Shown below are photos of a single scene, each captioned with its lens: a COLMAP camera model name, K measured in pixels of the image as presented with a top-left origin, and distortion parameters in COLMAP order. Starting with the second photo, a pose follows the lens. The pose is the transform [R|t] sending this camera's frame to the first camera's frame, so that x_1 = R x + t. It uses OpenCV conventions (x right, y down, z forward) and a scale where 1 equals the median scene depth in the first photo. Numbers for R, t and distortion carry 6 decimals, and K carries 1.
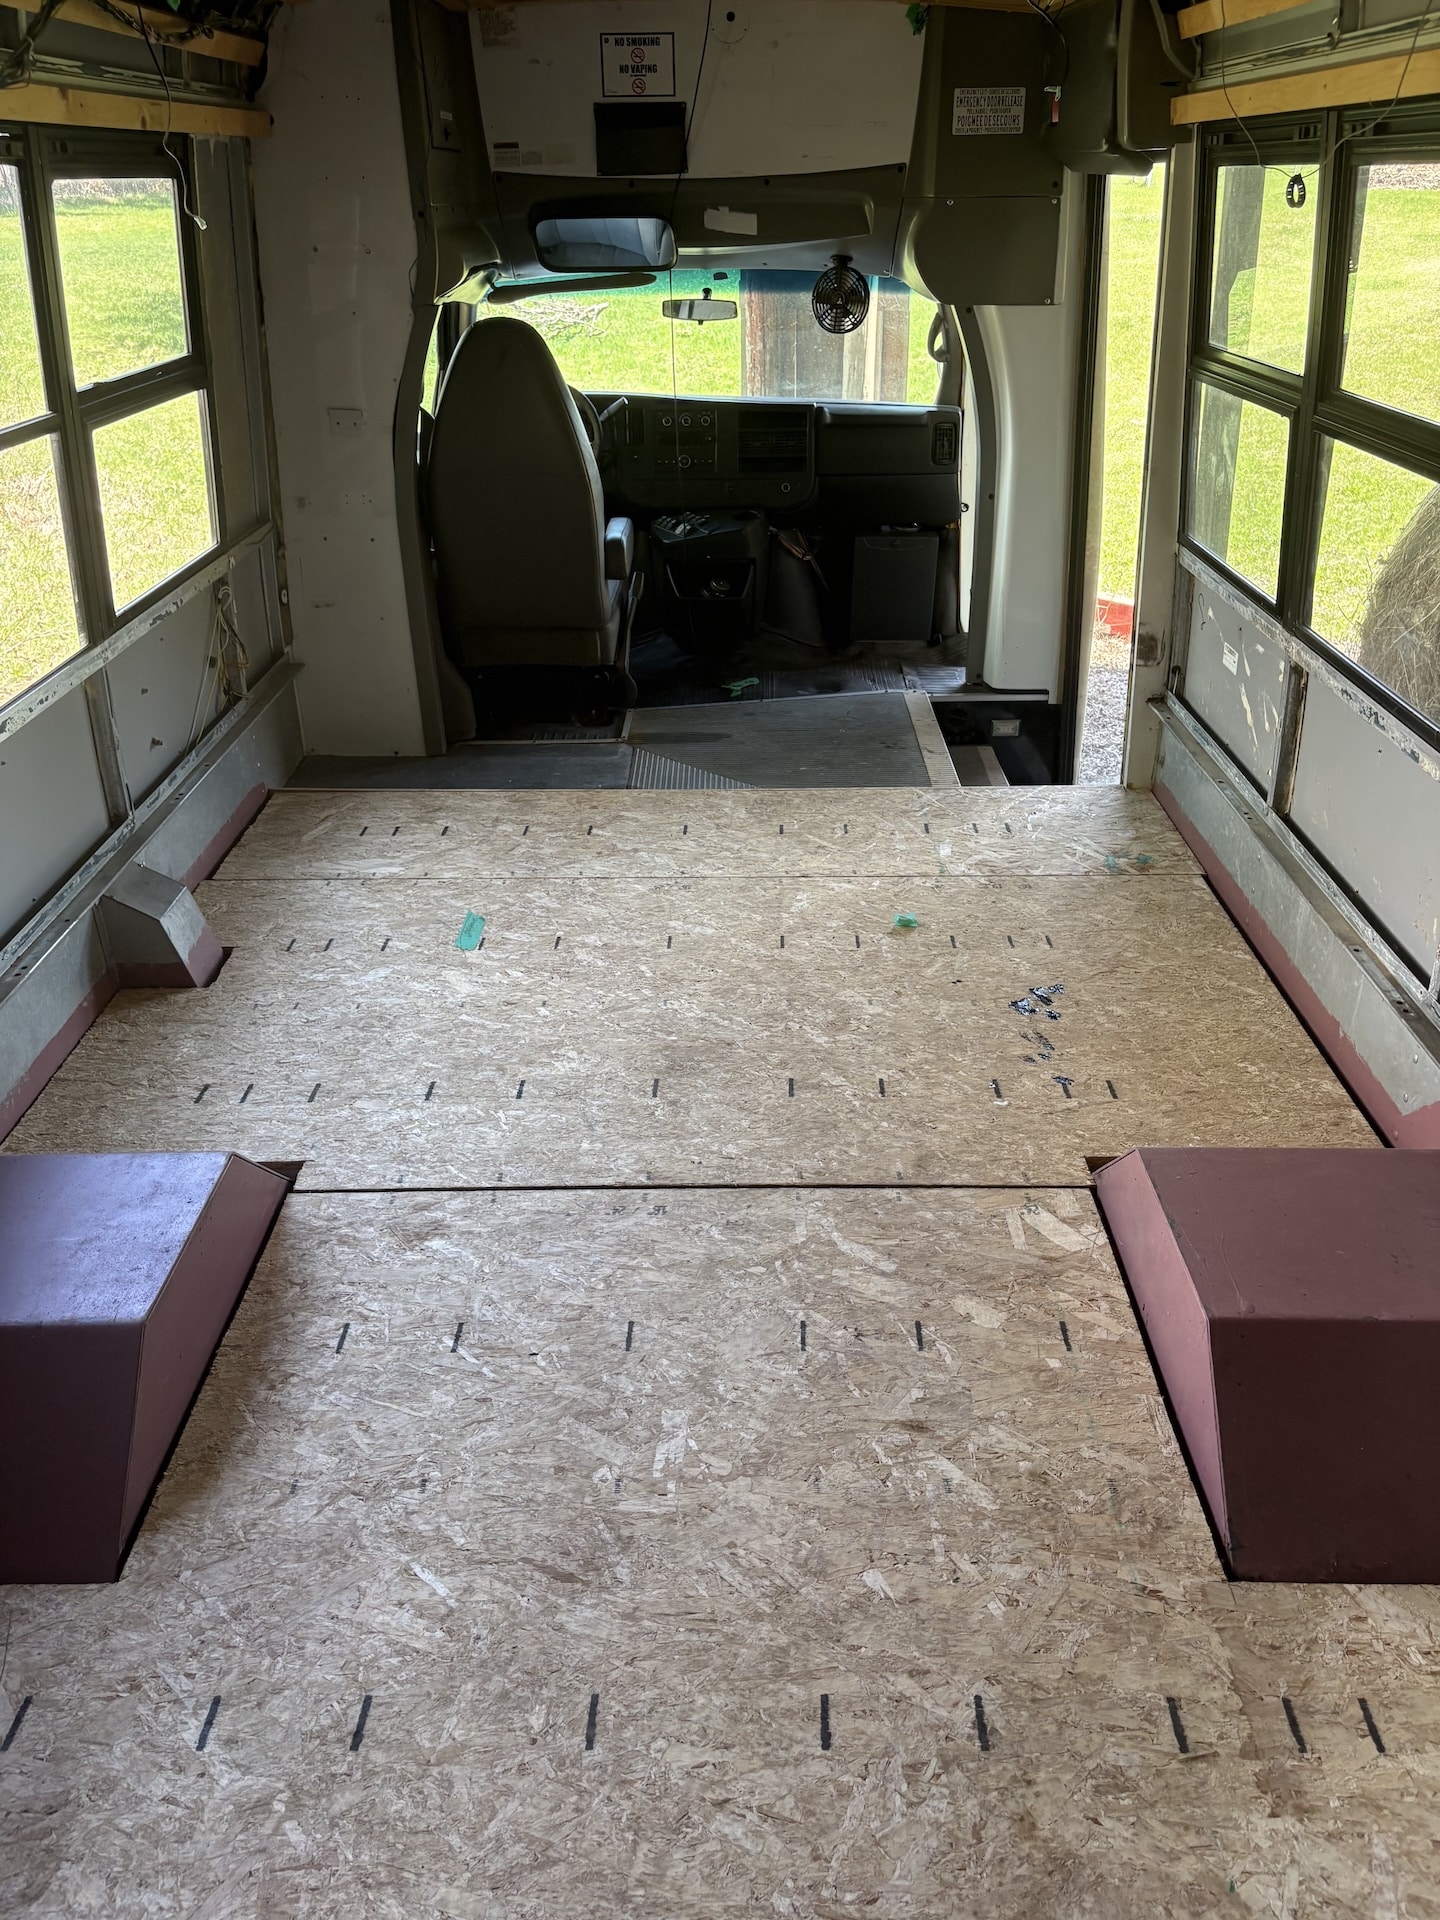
lens RADIAL K [[1445.0, 0, 720.0], [0, 1445.0, 960.0], [0, 0, 1]] dist [0.068580, -0.001030]
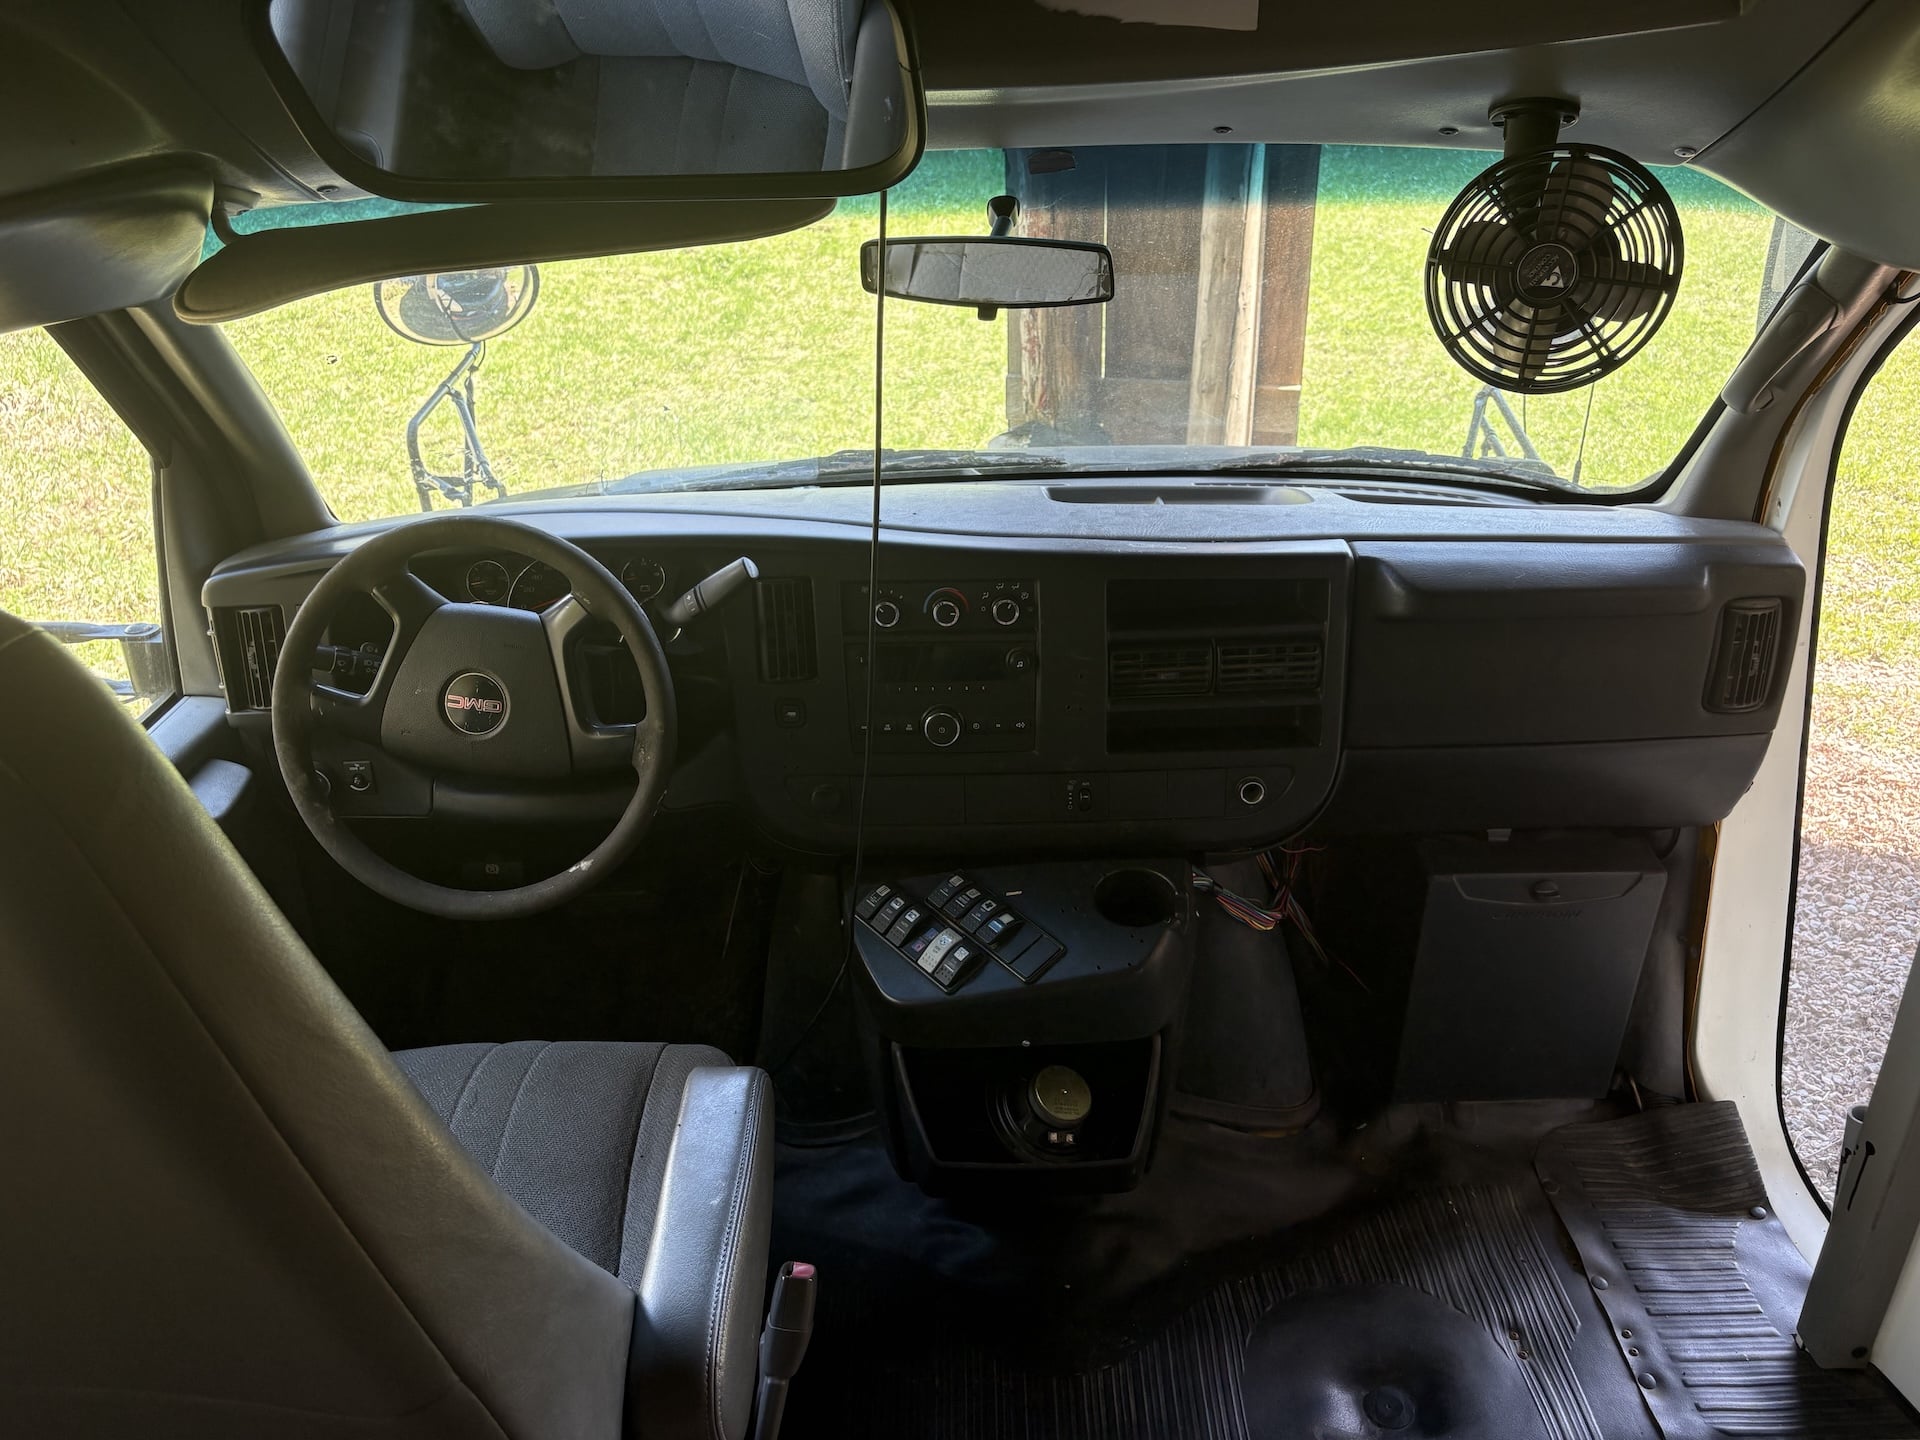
lens RADIAL K [[1445.0, 0, 960.0], [0, 1445.0, 720.0], [0, 0, 1]] dist [0.068580, -0.001030]
pose [[0.999334, -0.024721, 0.026831, -0.029245], [0.025092, 0.999593, -0.013574, -0.343012], [-0.026485, 0.014238, 0.999548, 0.688636]]
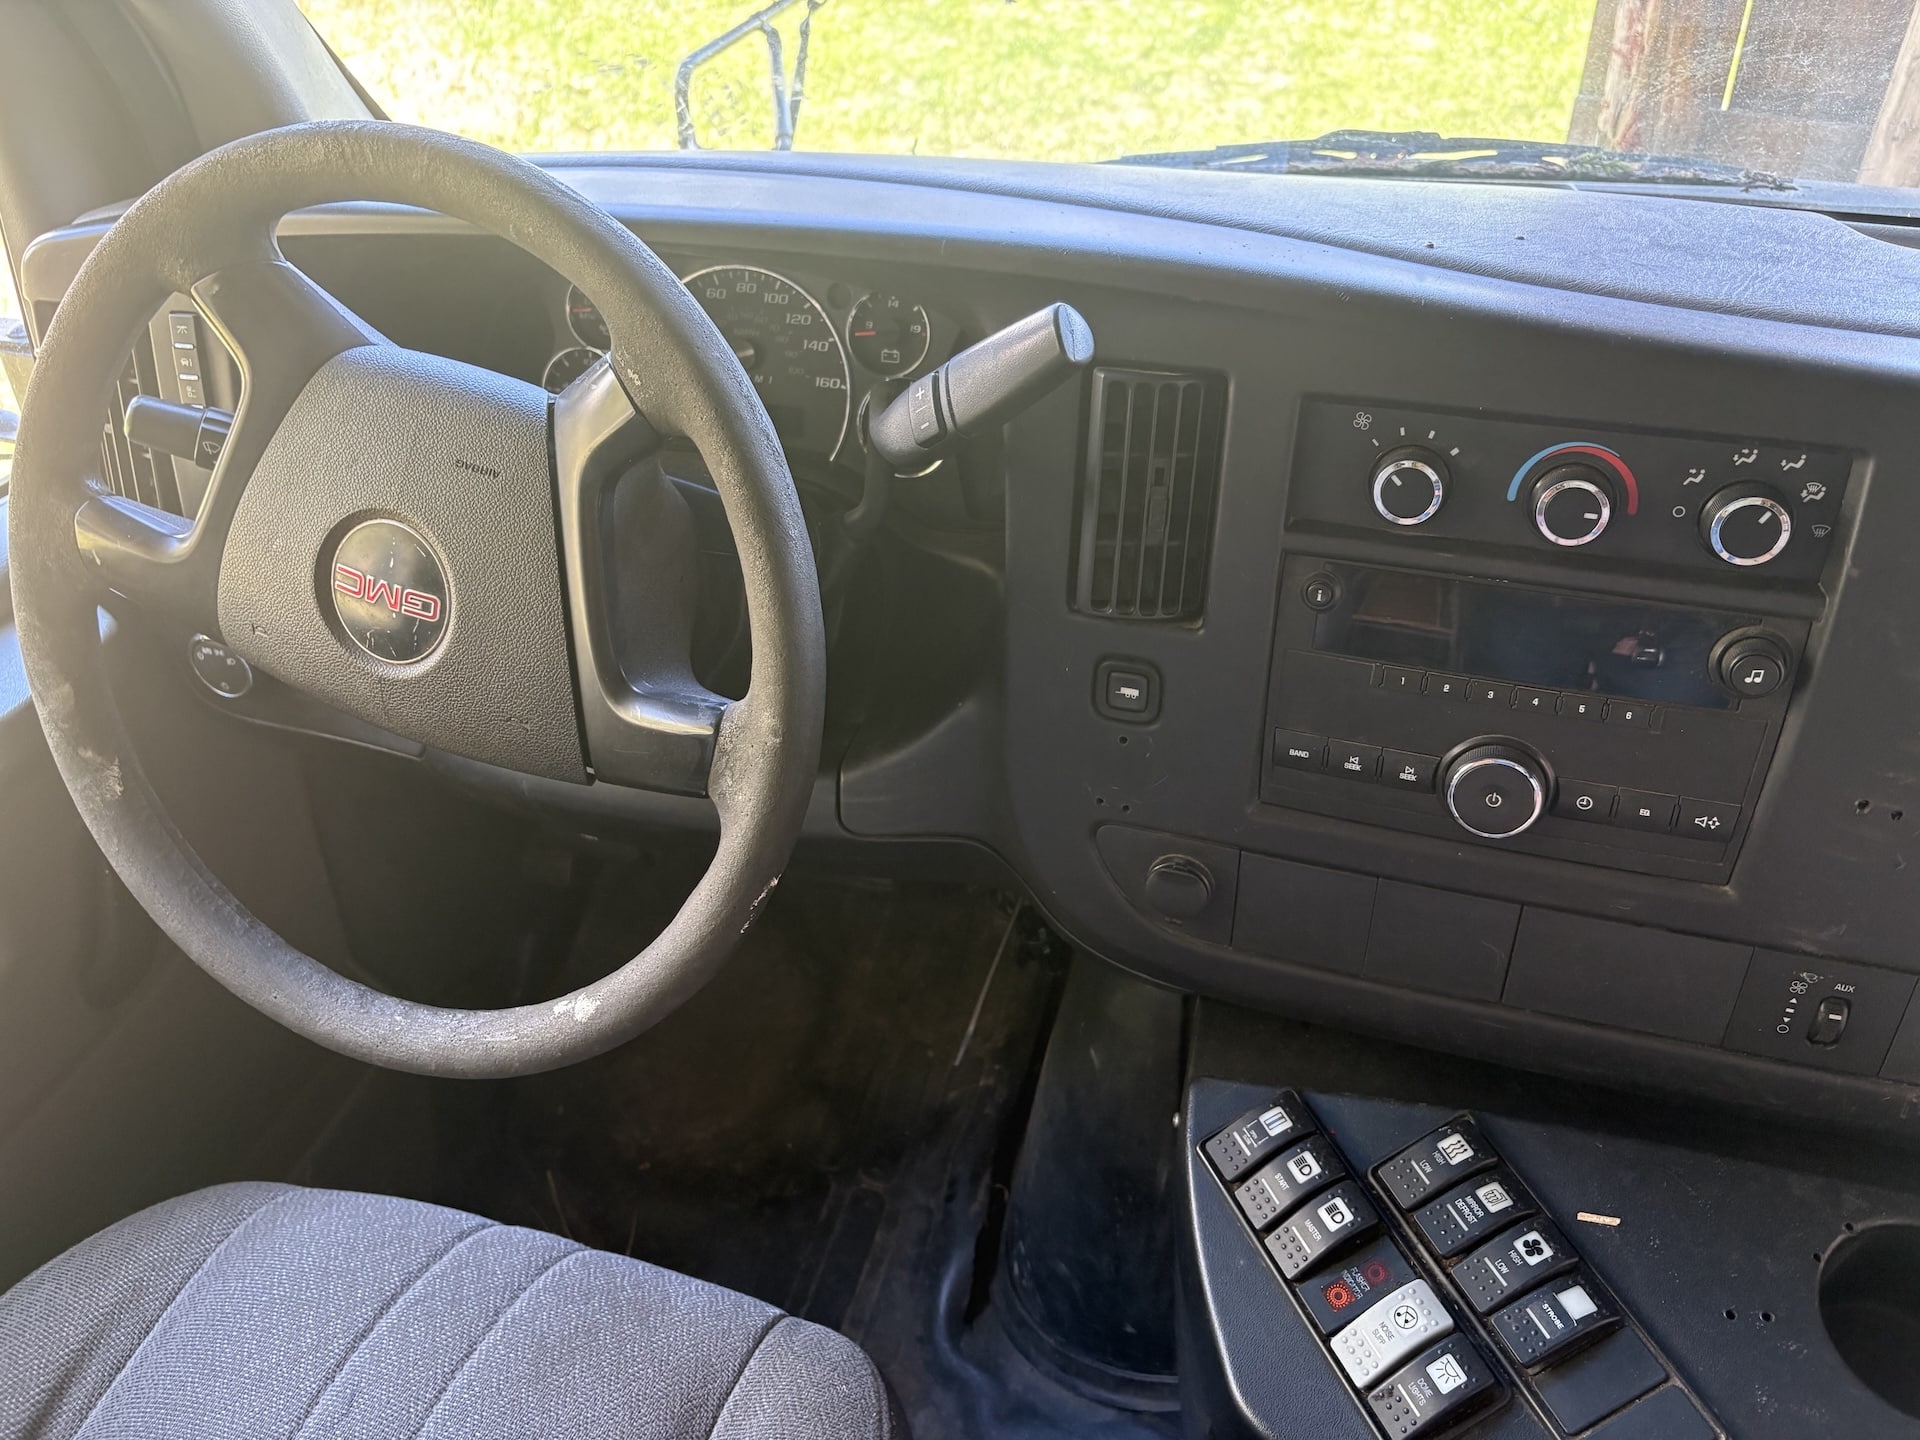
lens RADIAL K [[1423.0, 0, 960.0], [0, 1423.0, 720.0], [0, 0, 1]] dist [0.019141, -0.000357]
pose [[0.960828, 0.149104, -0.233617, -0.041862], [-0.114568, 0.981238, 0.155066, -0.366804], [0.252355, -0.122227, 0.959884, 0.880385]]
